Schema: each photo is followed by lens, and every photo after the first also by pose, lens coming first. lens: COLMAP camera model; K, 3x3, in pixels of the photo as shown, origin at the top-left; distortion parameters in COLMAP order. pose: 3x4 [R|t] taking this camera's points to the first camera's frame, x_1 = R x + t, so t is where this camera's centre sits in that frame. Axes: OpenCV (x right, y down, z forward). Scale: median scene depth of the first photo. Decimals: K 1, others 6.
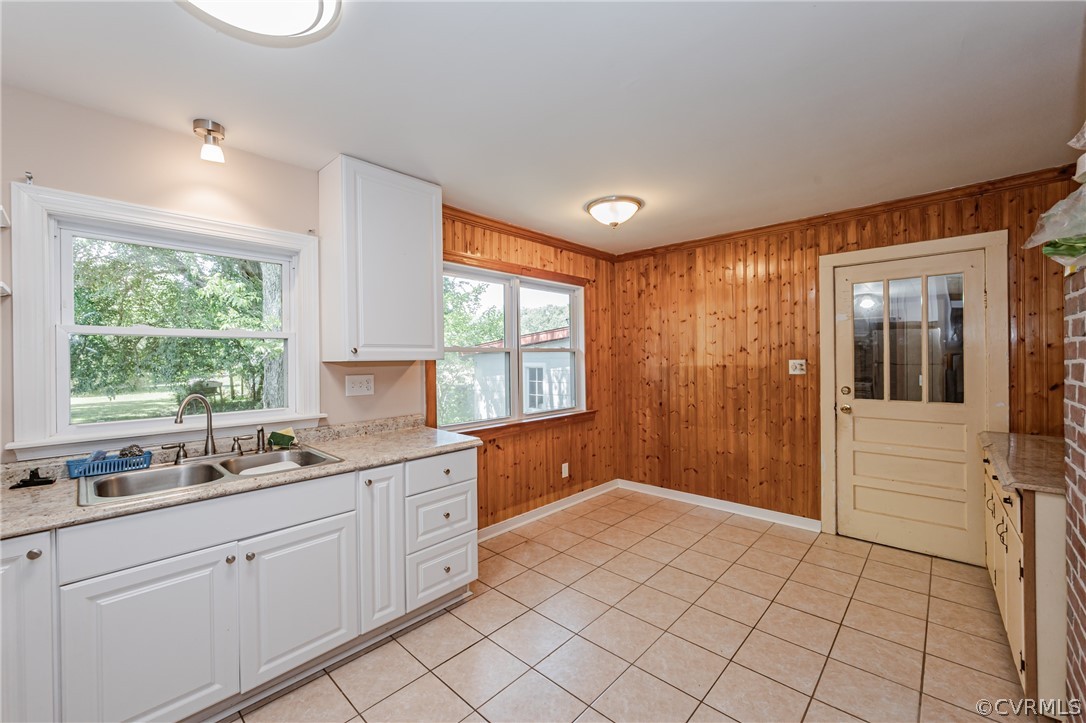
lens RADIAL K [[435.8, 0, 541.7], [0, 435.8, 358.9], [0, 0, 1]] dist [-0.002460, 0.000141]
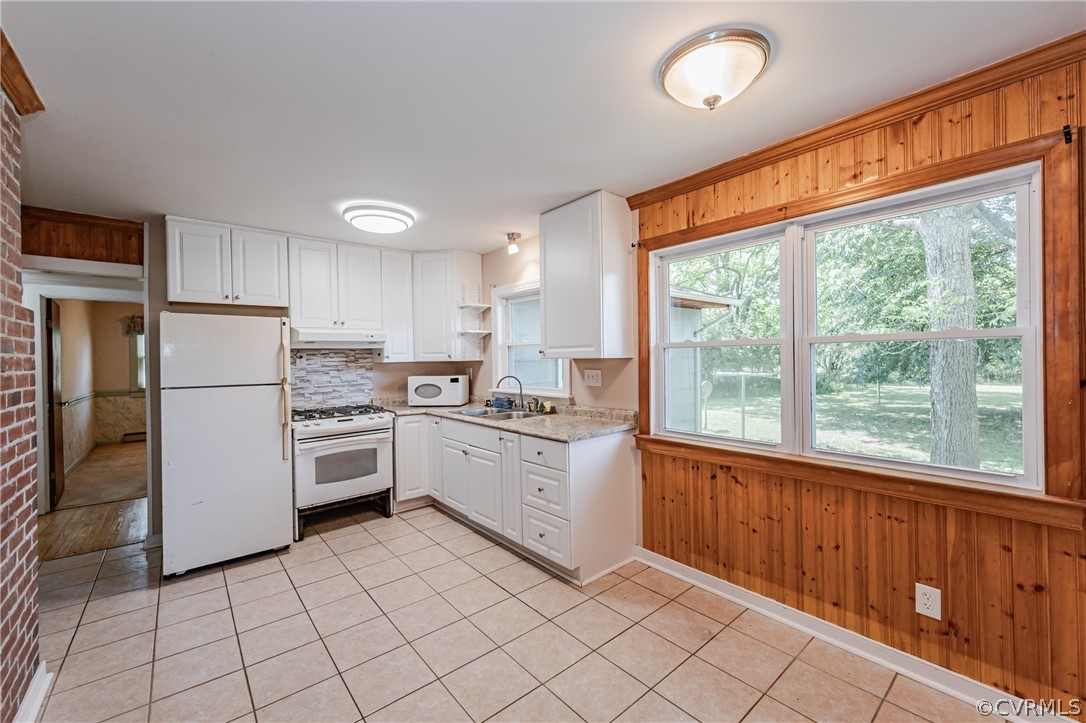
lens RADIAL K [[435.8, 0, 542.2], [0, 435.8, 361.3], [0, 0, 1]] dist [-0.002460, 0.000141]
pose [[-0.120831, 0.019906, -0.992474, 0.785721], [0.014730, 0.999725, 0.018258, -0.011100], [0.992564, -0.012413, -0.121091, 0.948255]]
